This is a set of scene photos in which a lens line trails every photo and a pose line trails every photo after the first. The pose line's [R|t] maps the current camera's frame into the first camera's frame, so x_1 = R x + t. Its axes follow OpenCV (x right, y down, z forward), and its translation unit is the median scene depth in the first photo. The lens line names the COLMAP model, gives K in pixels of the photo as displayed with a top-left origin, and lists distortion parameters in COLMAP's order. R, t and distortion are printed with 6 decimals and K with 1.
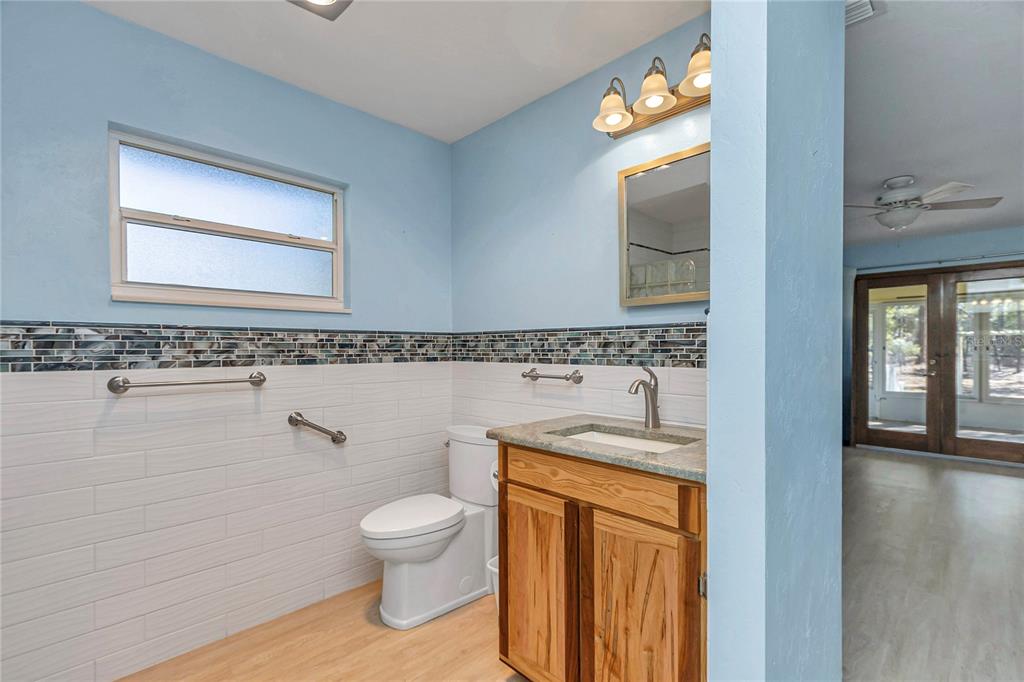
lens RADIAL K [[468.8, 0, 512.4], [0, 468.8, 350.4], [0, 0, 1]] dist [0.009462, -0.001214]
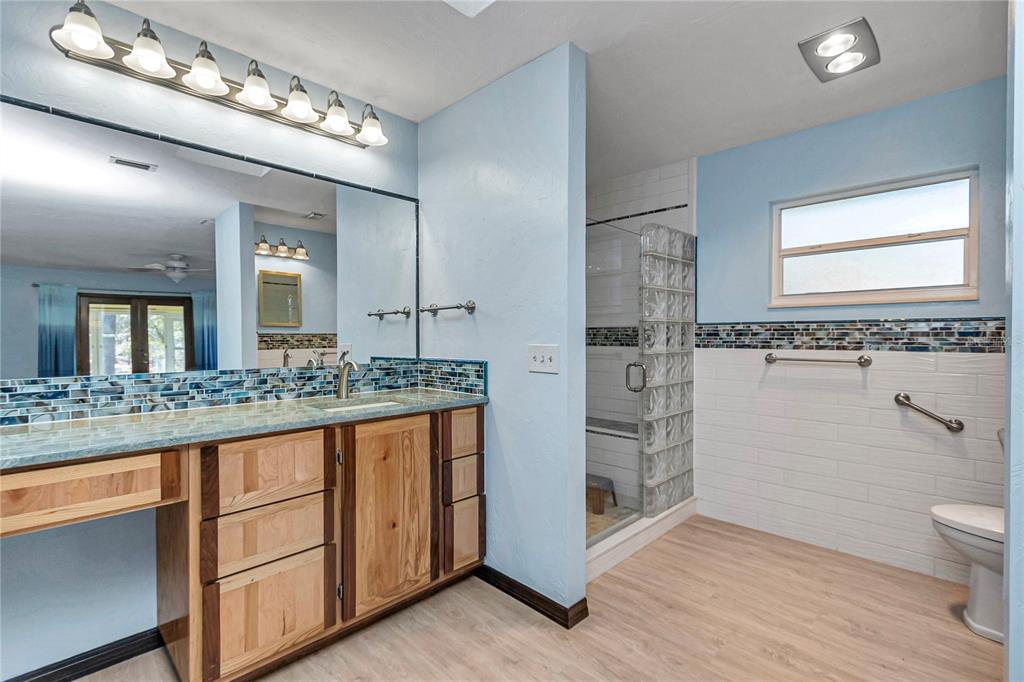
lens RADIAL K [[468.8, 0, 511.2], [0, 468.8, 339.5], [0, 0, 1]] dist [0.009462, -0.001214]
pose [[0.020946, 0.011794, -0.999711, 0.687210], [-0.000702, 0.999930, 0.011782, -0.010694], [0.999780, 0.000455, 0.020953, 0.039697]]
